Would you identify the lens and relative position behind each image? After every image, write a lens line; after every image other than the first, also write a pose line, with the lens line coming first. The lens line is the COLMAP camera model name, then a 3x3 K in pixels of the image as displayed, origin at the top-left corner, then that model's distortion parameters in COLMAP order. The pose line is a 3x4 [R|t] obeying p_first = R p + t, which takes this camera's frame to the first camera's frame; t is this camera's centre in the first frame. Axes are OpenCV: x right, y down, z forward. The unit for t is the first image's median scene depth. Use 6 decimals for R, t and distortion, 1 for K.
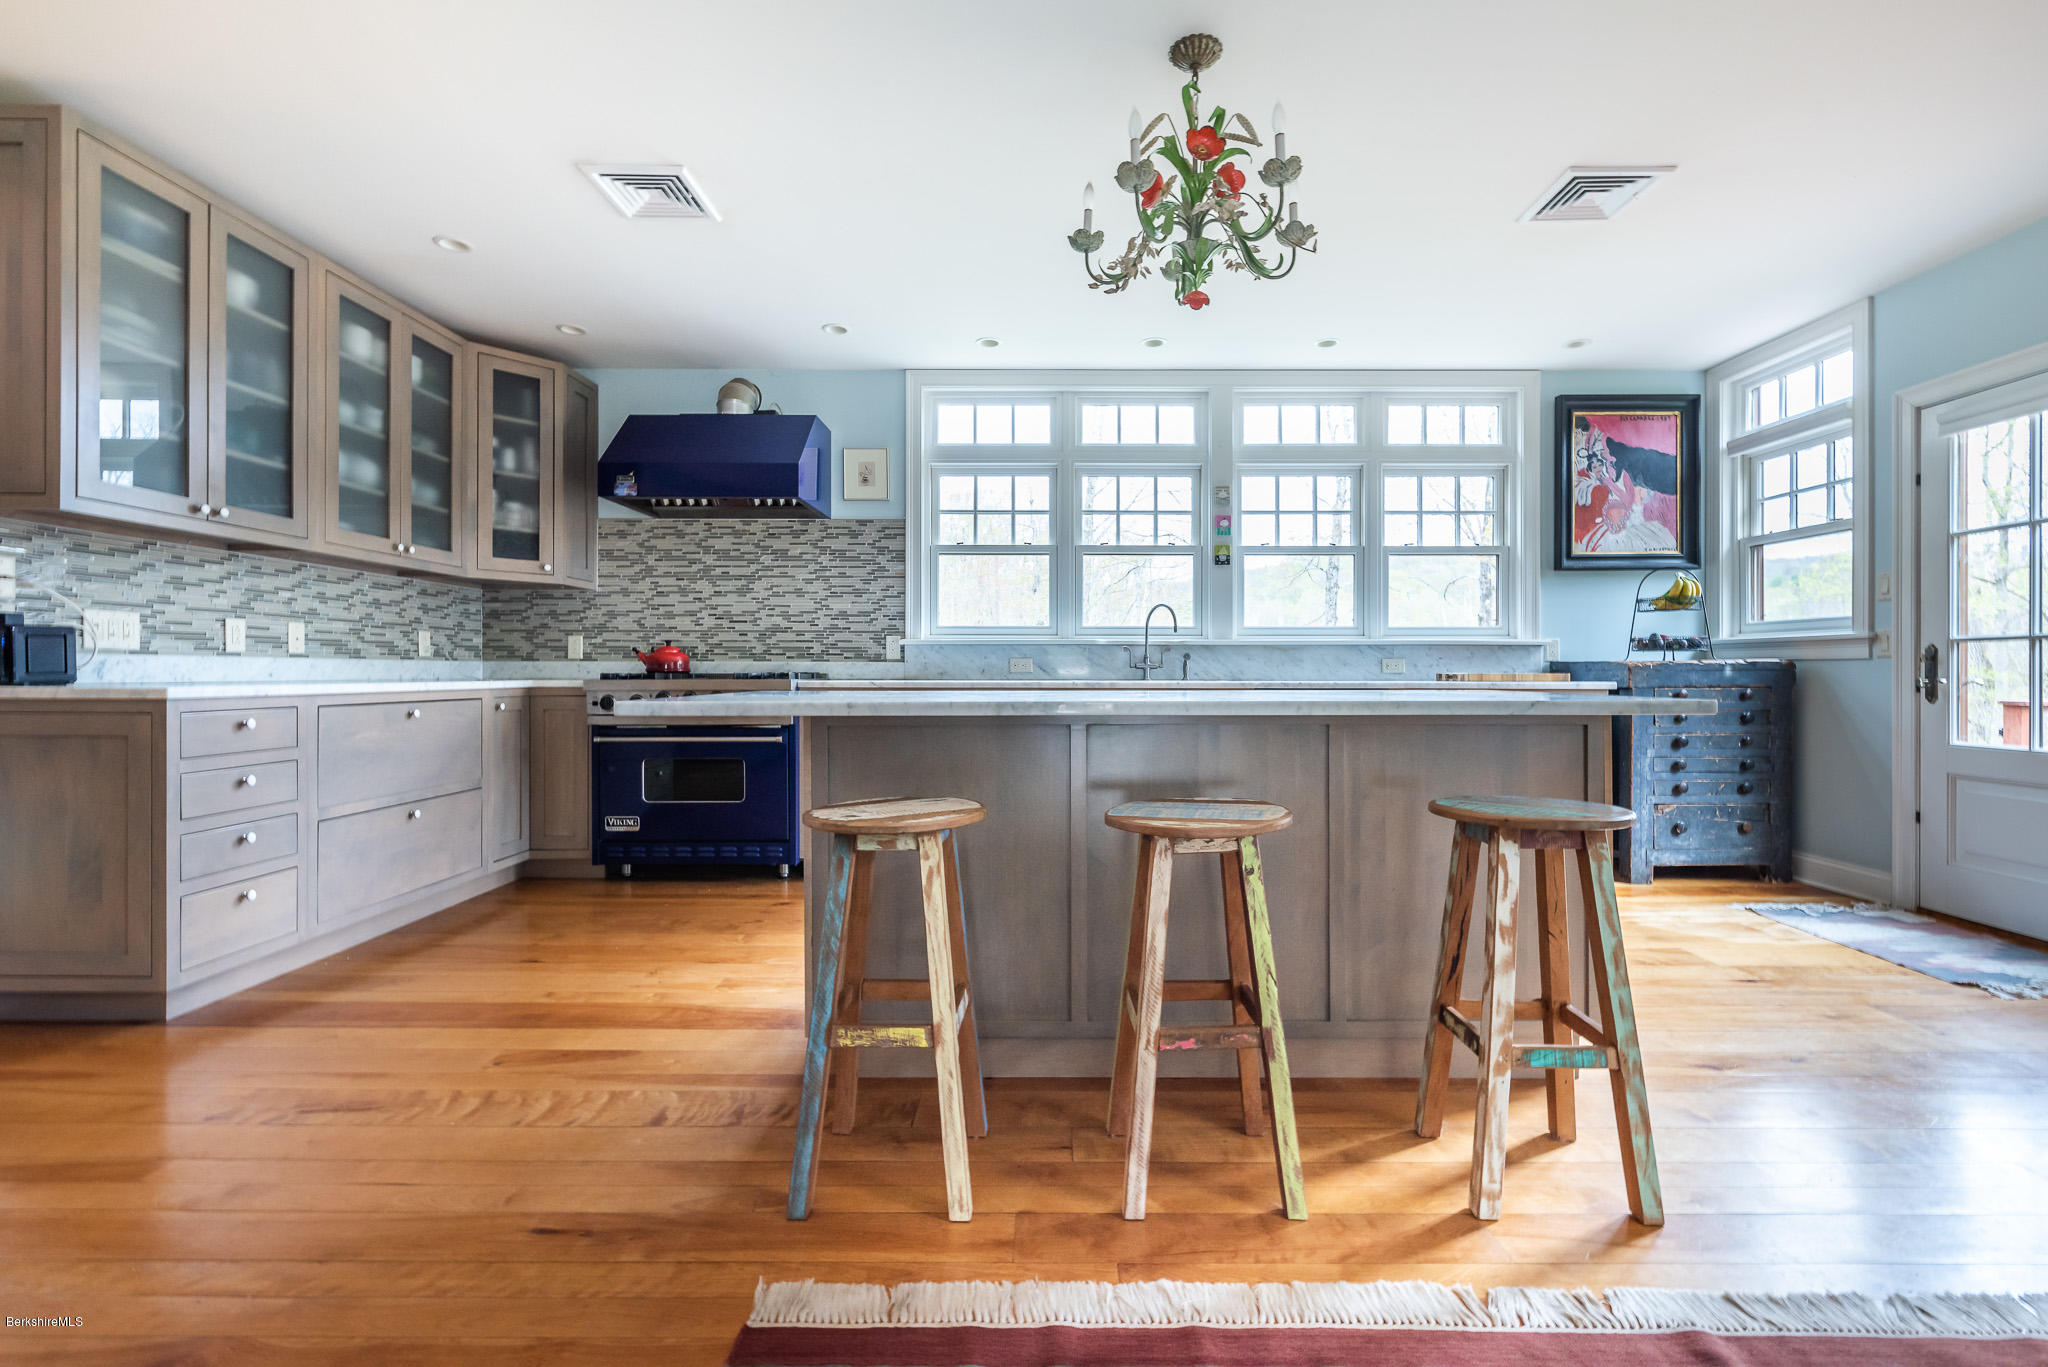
lens RADIAL K [[895.7, 0, 1033.6], [0, 895.7, 690.0], [0, 0, 1]] dist [0.000666, -0.001426]
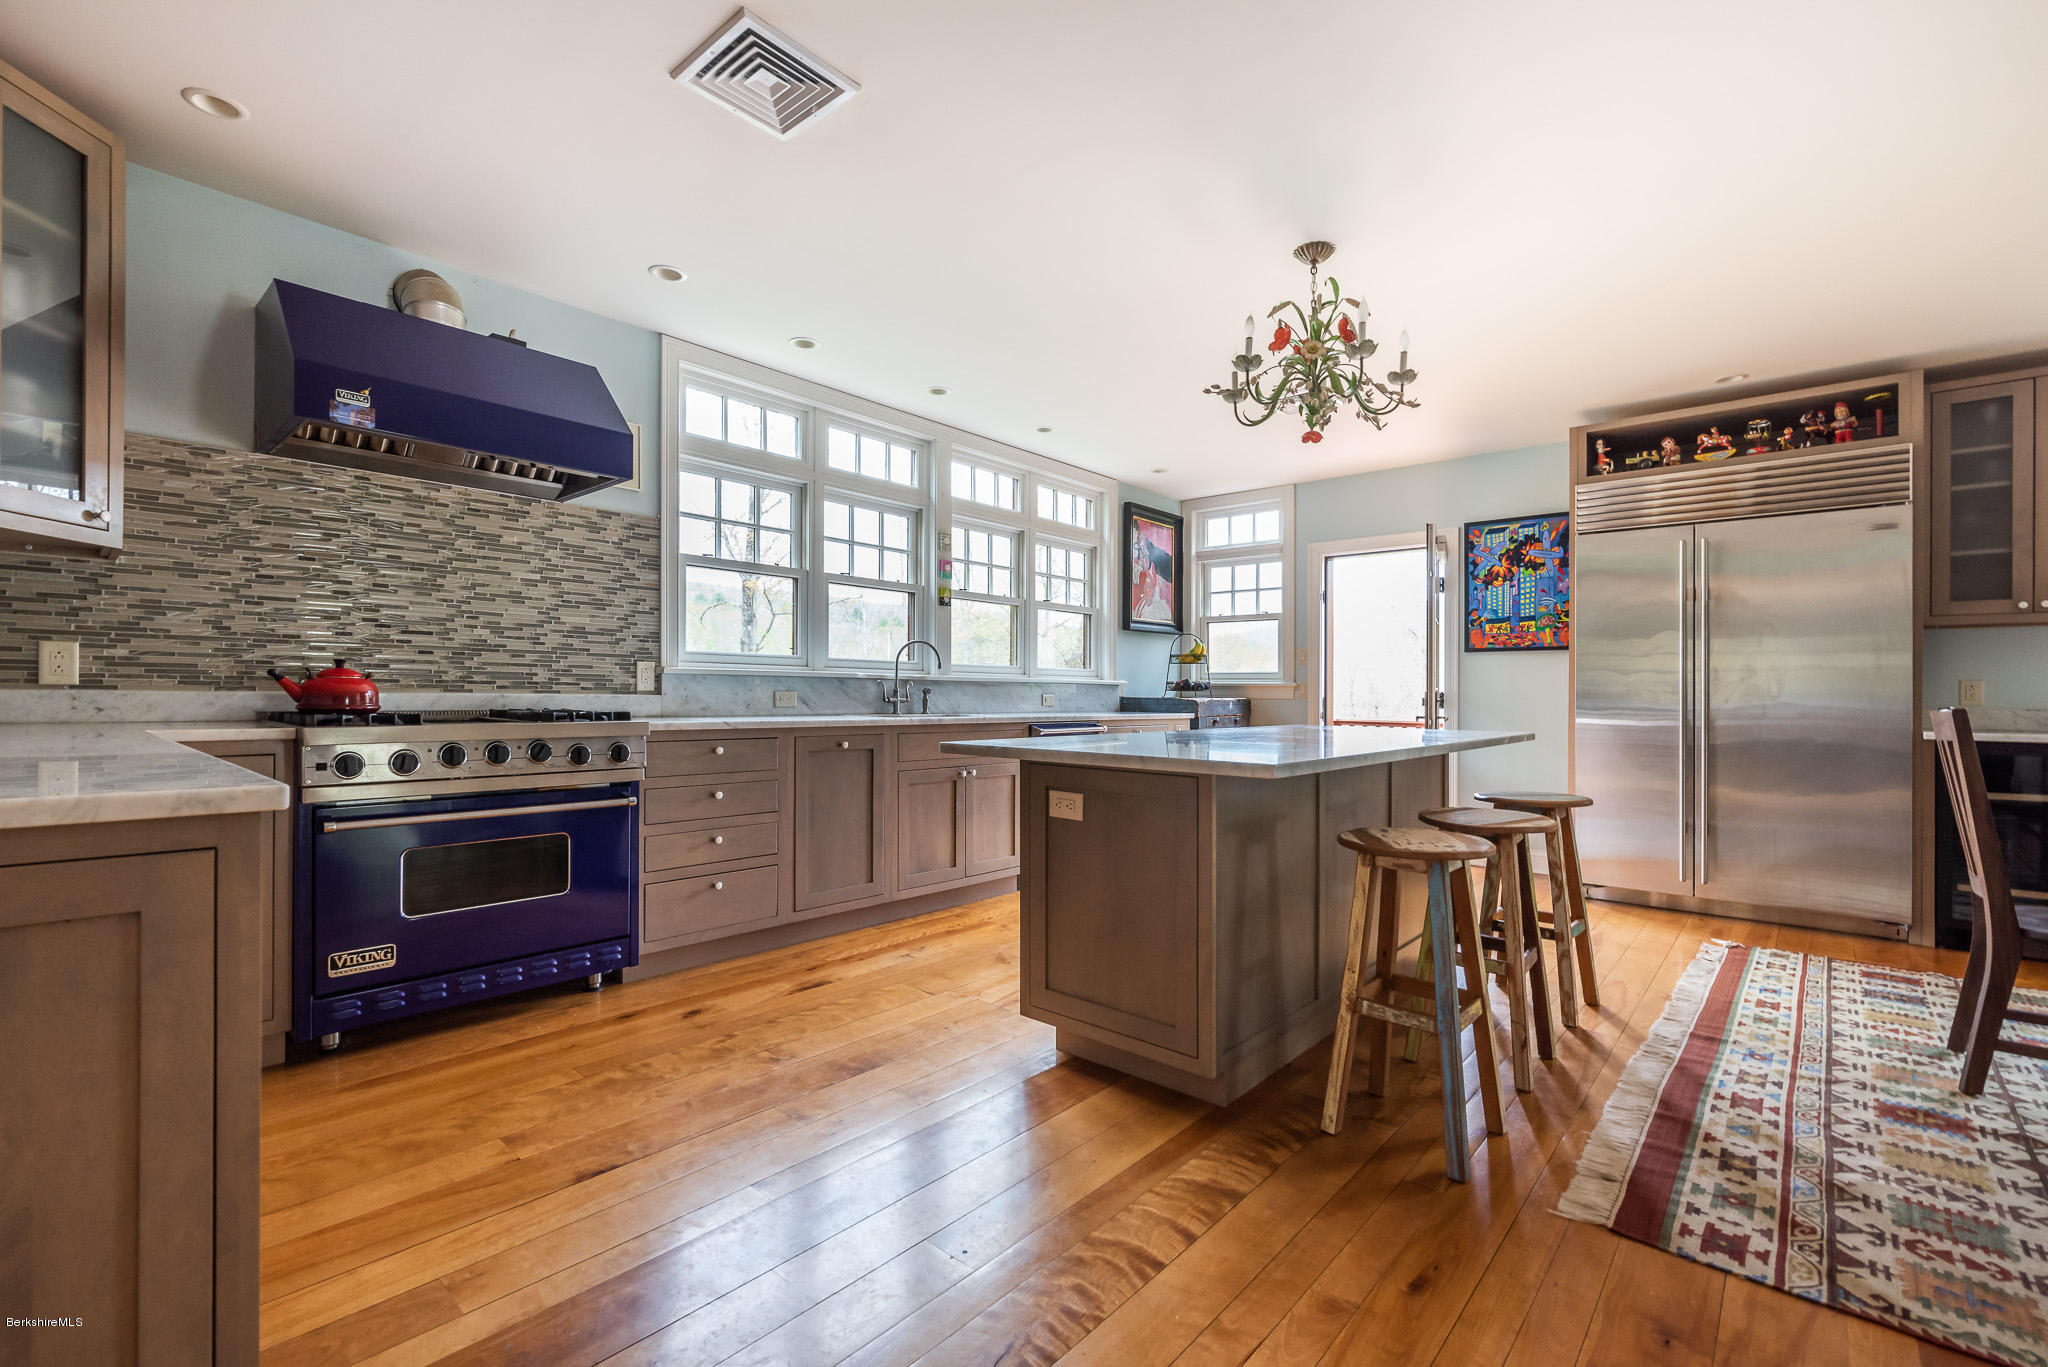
lens RADIAL K [[895.7, 0, 1023.6], [0, 895.7, 704.8], [0, 0, 1]] dist [0.000666, -0.001426]
pose [[0.659638, -0.002337, 0.751579, -0.534029], [0.005817, 0.999981, -0.001996, -0.018507], [-0.751561, 0.005689, 0.659640, 0.219904]]
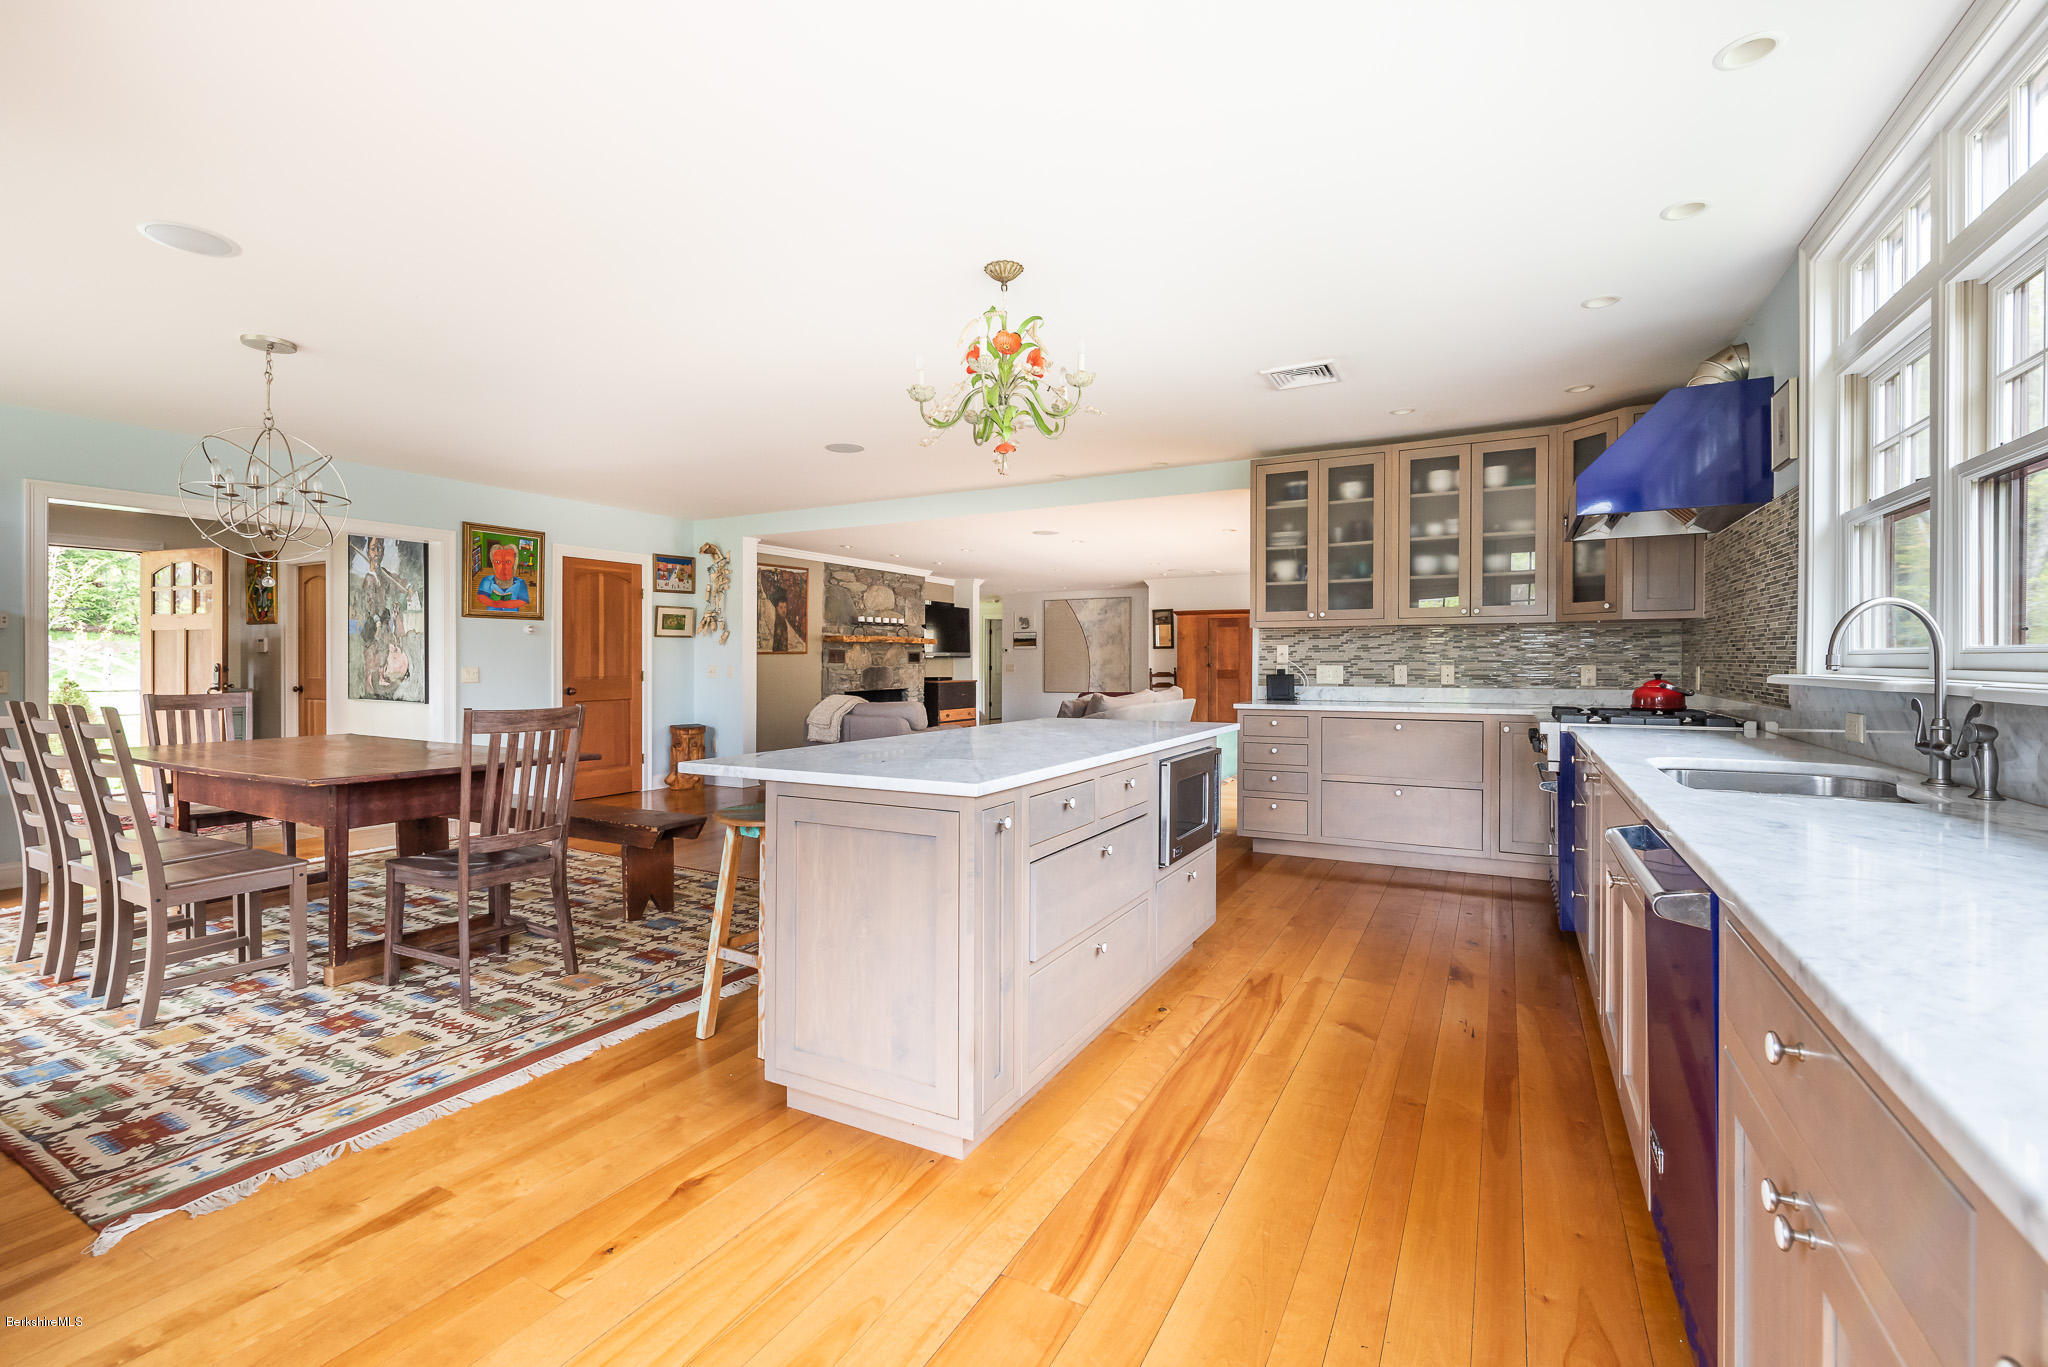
lens RADIAL K [[895.7, 0, 1032.4], [0, 895.7, 663.2], [0, 0, 1]] dist [0.000666, -0.001426]
pose [[-0.465834, -0.000146, -0.884872, 0.664448], [-0.016444, 0.999829, 0.008492, -0.059575], [0.884719, 0.018507, -0.465757, 0.813116]]
